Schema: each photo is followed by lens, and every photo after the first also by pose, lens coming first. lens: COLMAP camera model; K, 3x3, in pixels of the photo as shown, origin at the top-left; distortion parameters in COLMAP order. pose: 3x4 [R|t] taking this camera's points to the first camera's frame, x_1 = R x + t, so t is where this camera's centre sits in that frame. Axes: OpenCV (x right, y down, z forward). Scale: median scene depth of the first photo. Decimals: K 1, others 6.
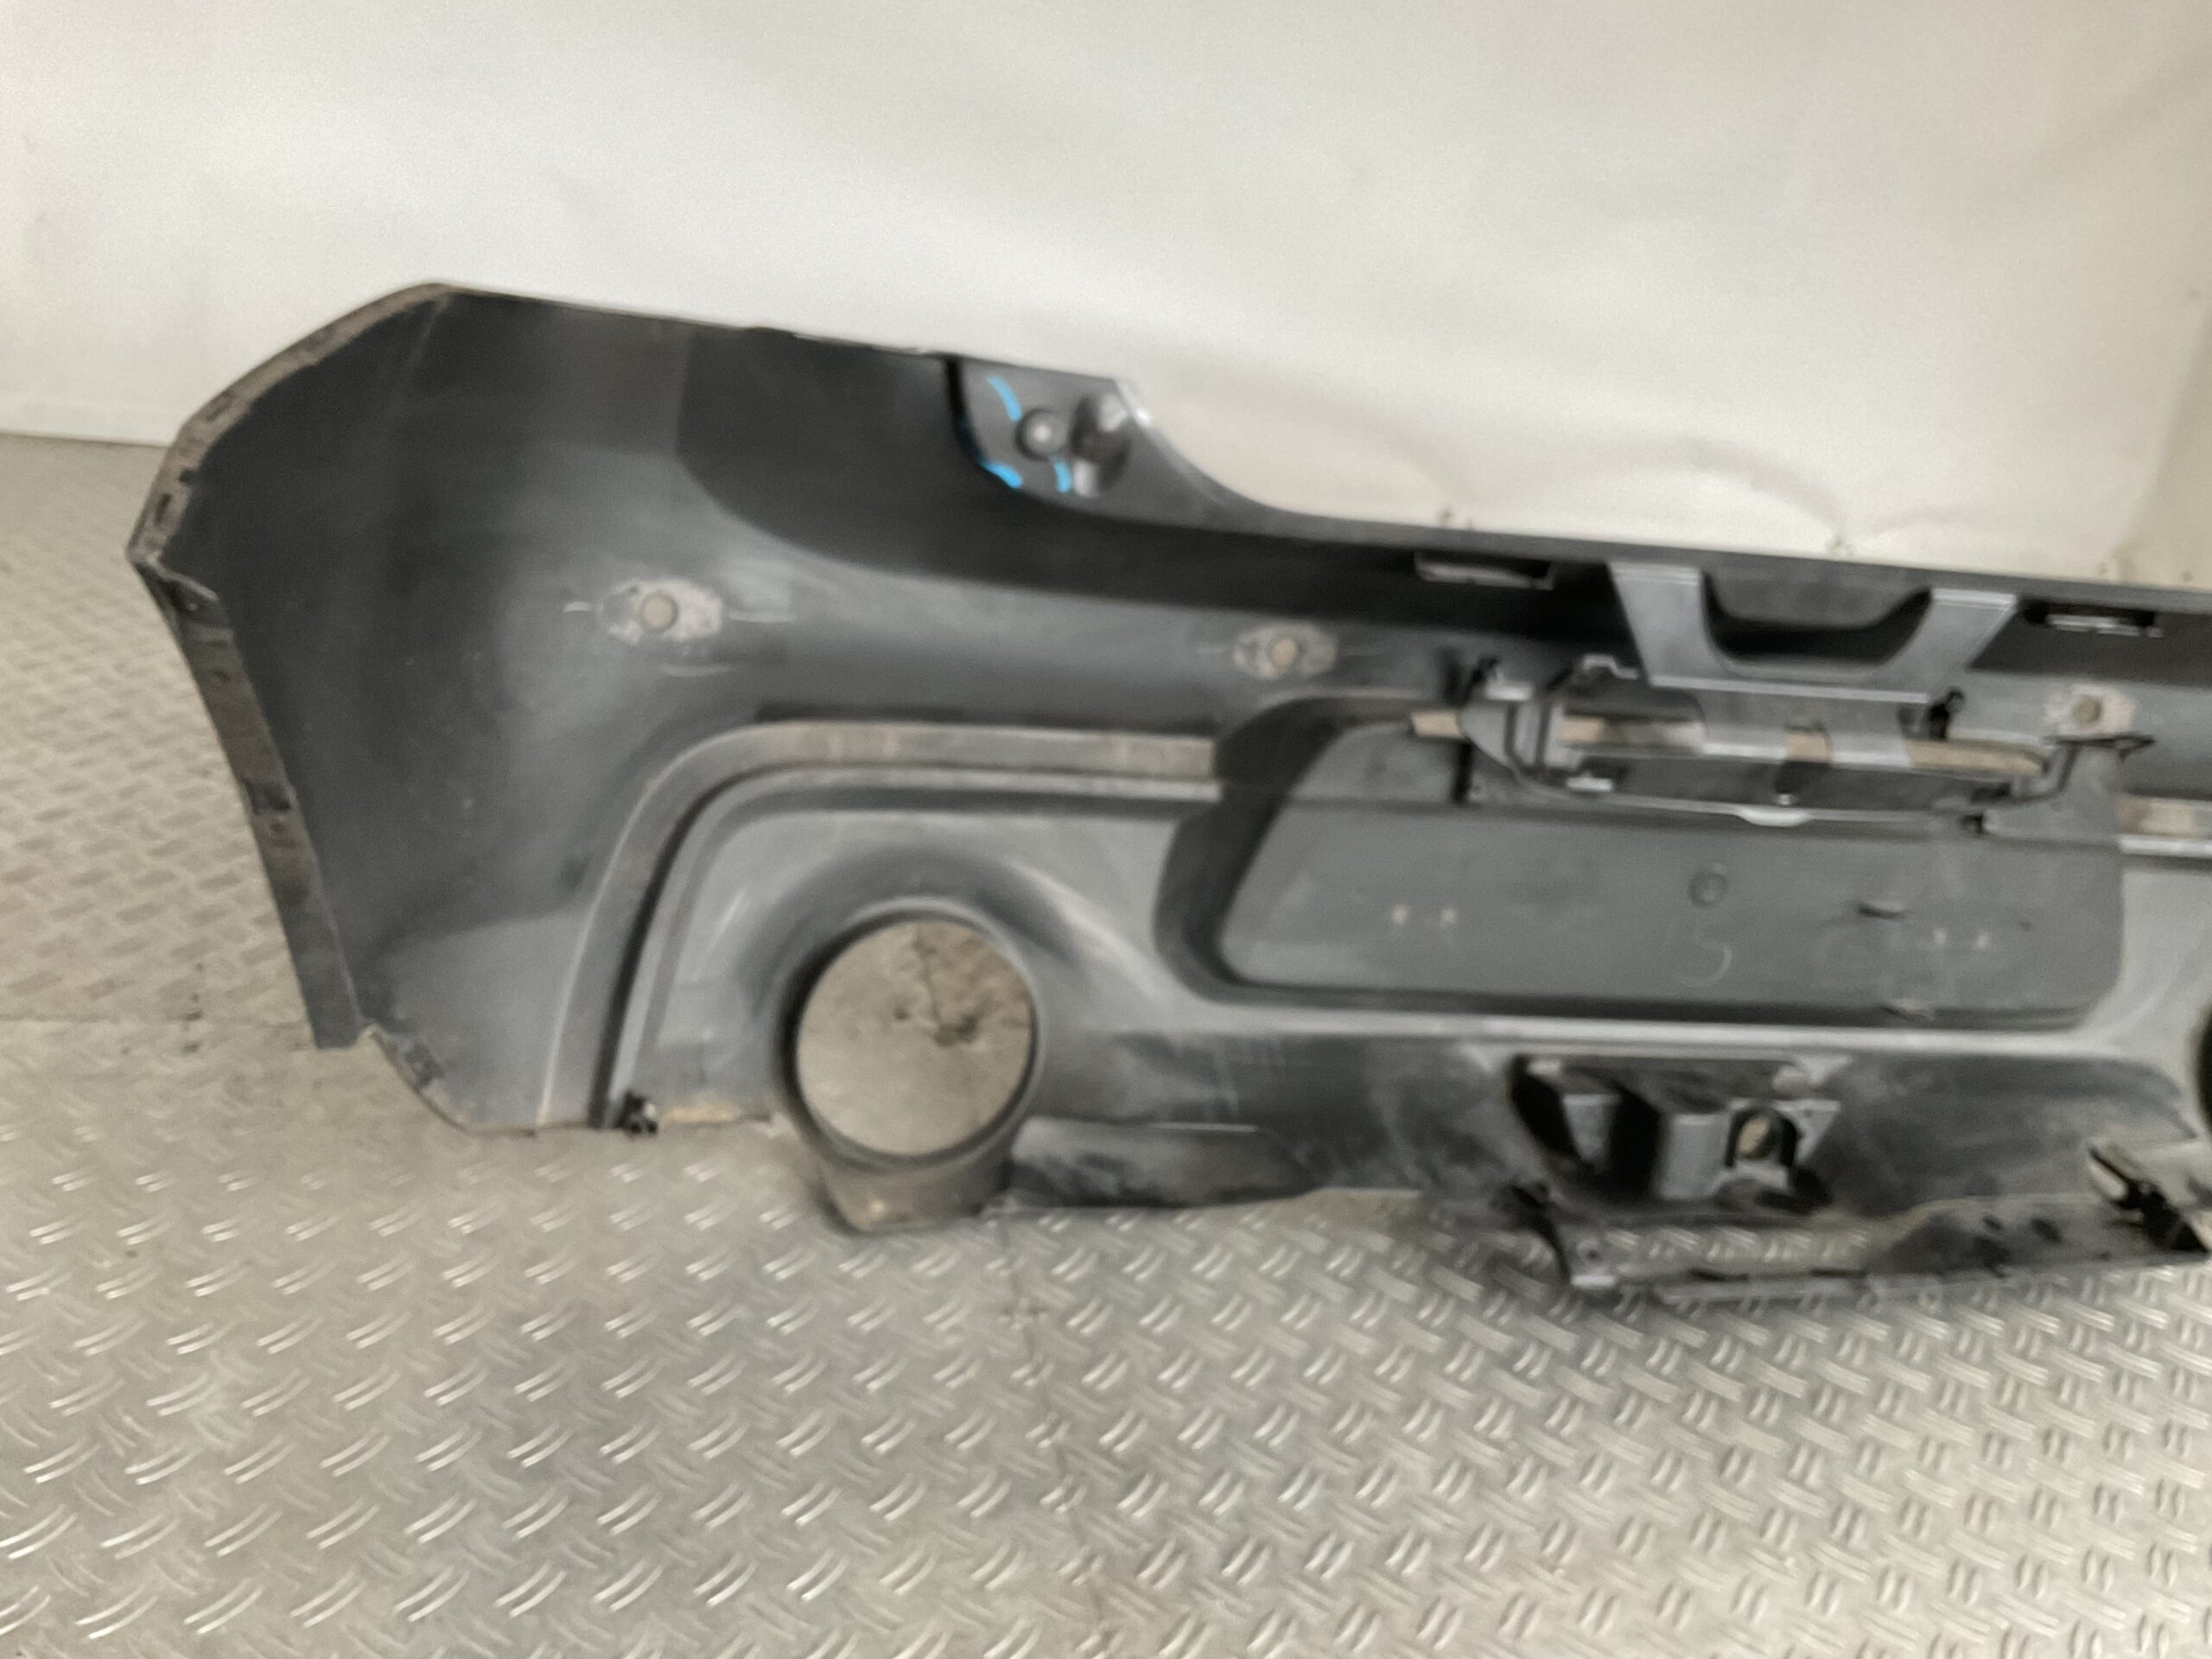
lens RADIAL K [[1876.1, 0, 1107.5], [0, 1876.1, 826.3], [0, 0, 1]] dist [-0.002612, -0.044440]
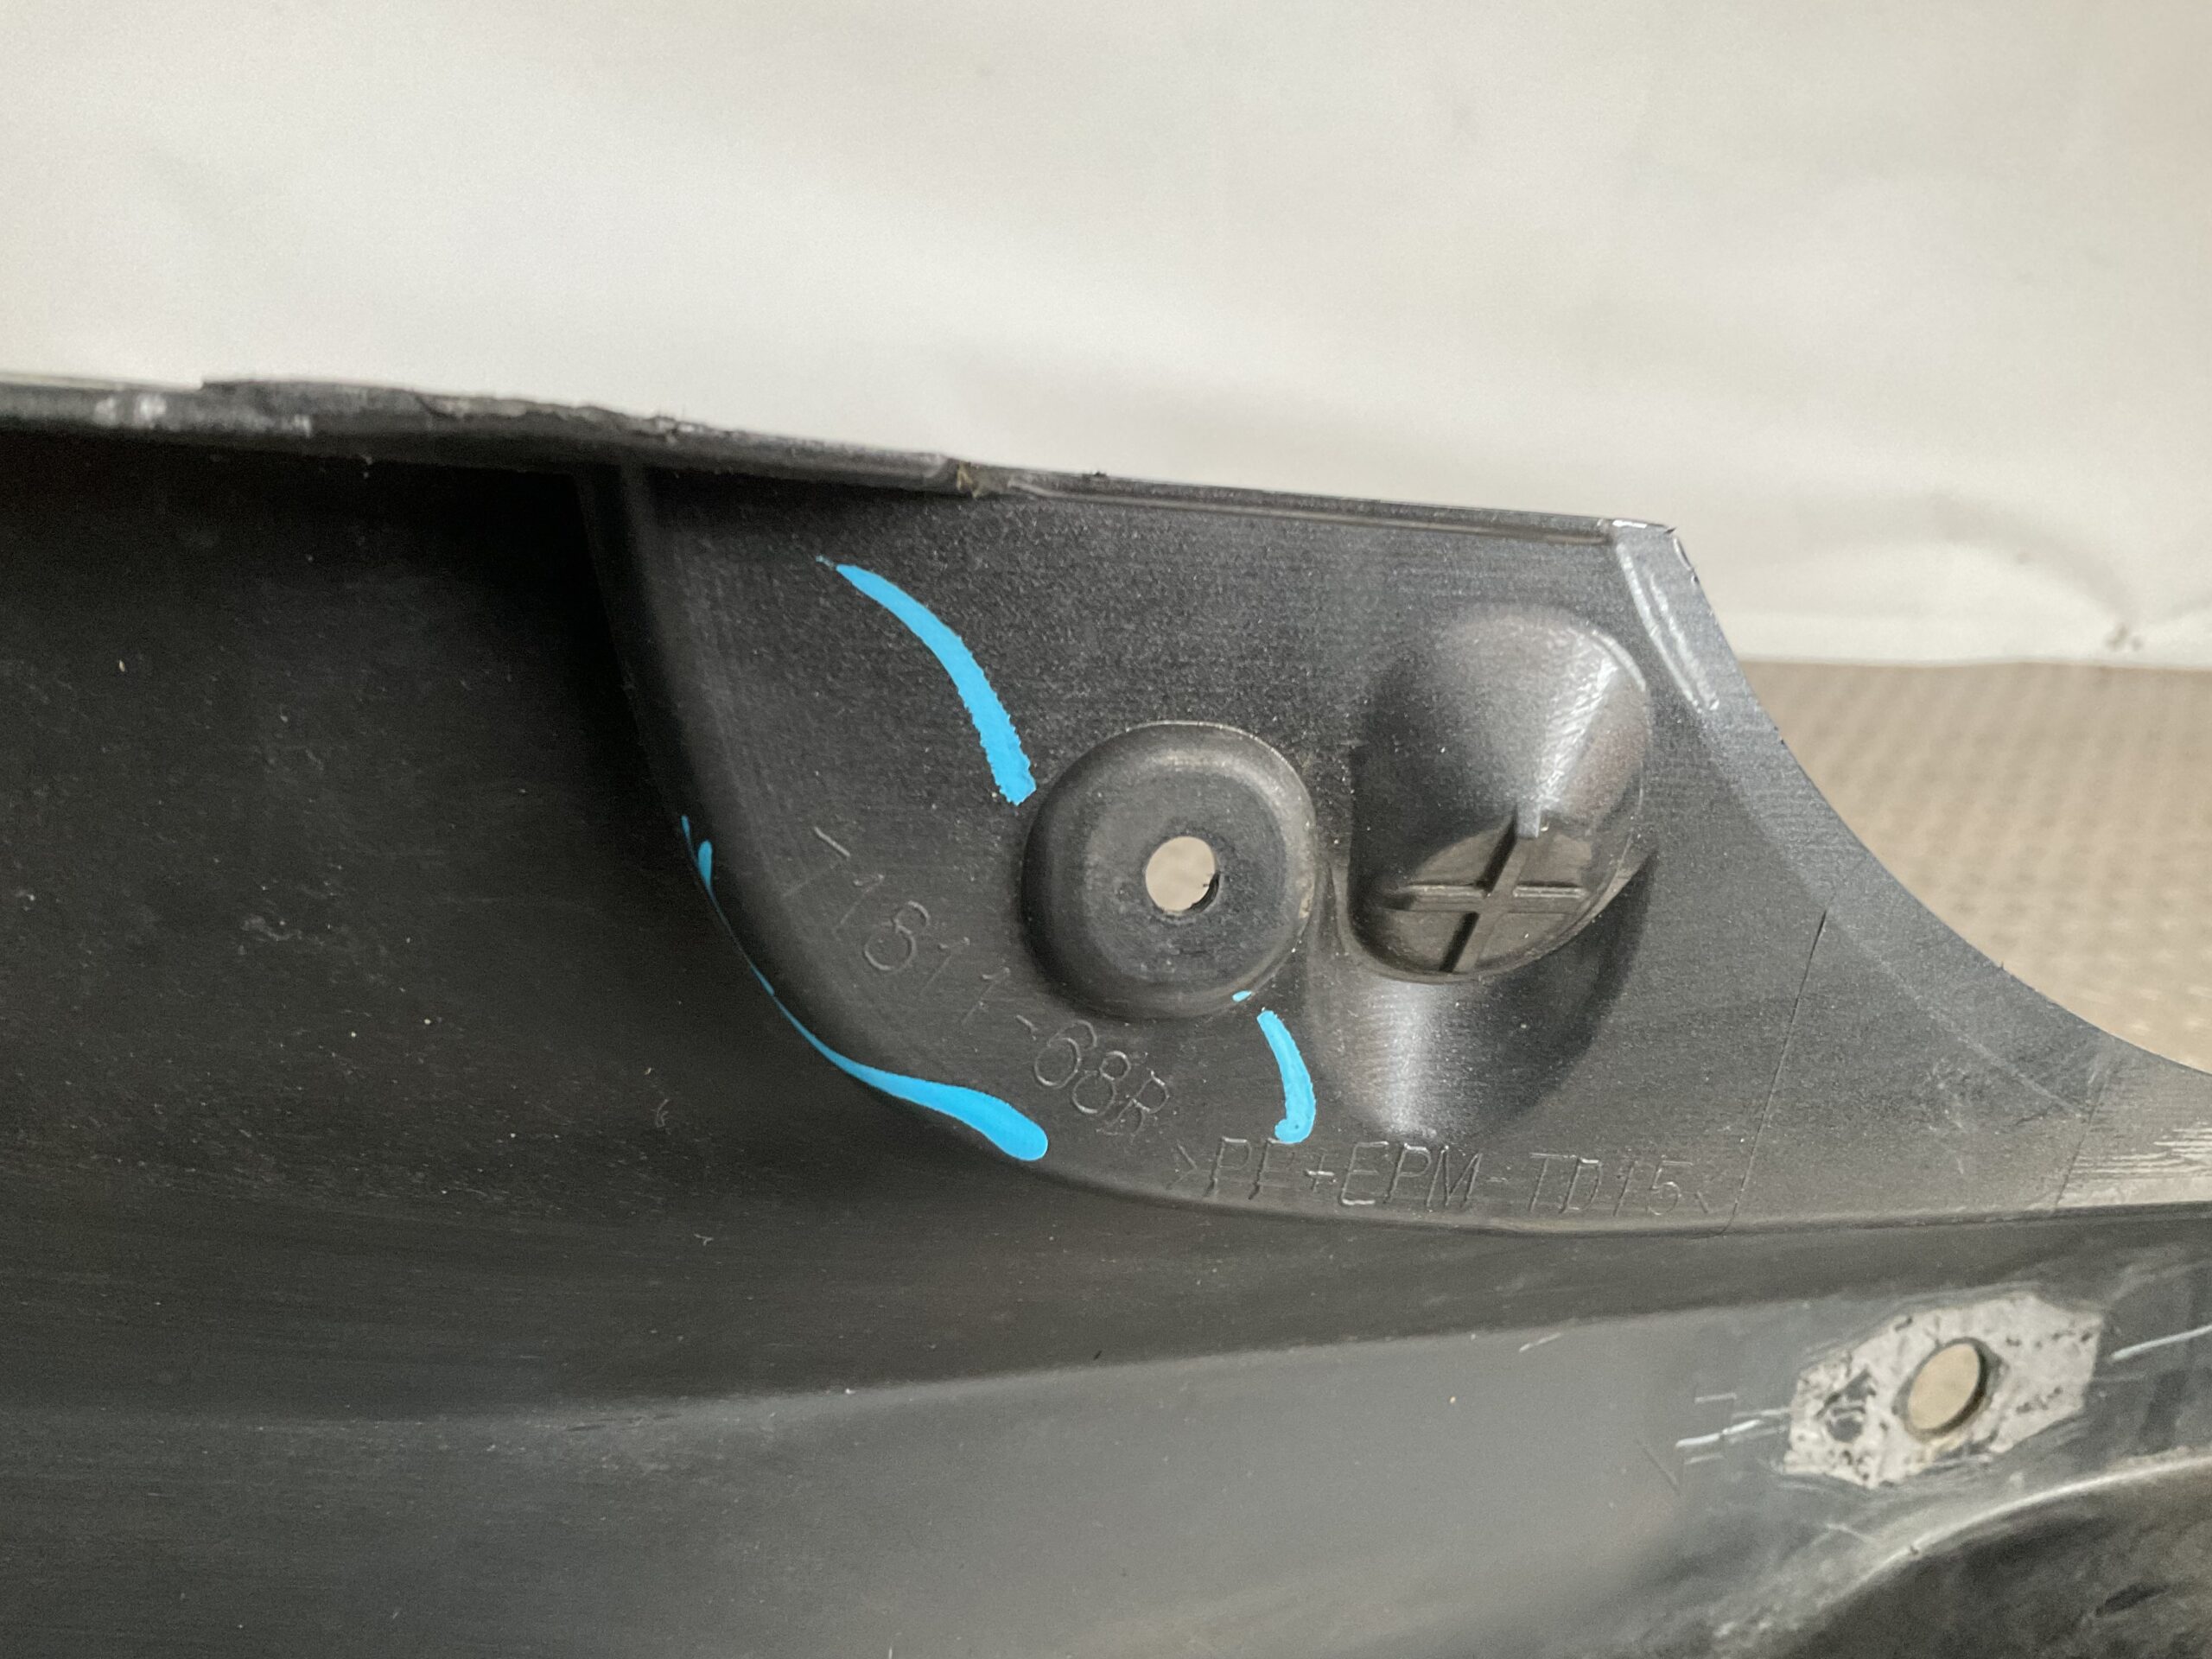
lens RADIAL K [[1876.1, 0, 1104.1], [0, 1876.1, 829.9], [0, 0, 1]] dist [-0.002612, -0.044440]
pose [[0.997802, -0.055660, 0.035948, -0.018965], [0.056702, 0.997980, -0.028658, -0.084630], [-0.034281, 0.030633, 0.998943, 0.339084]]
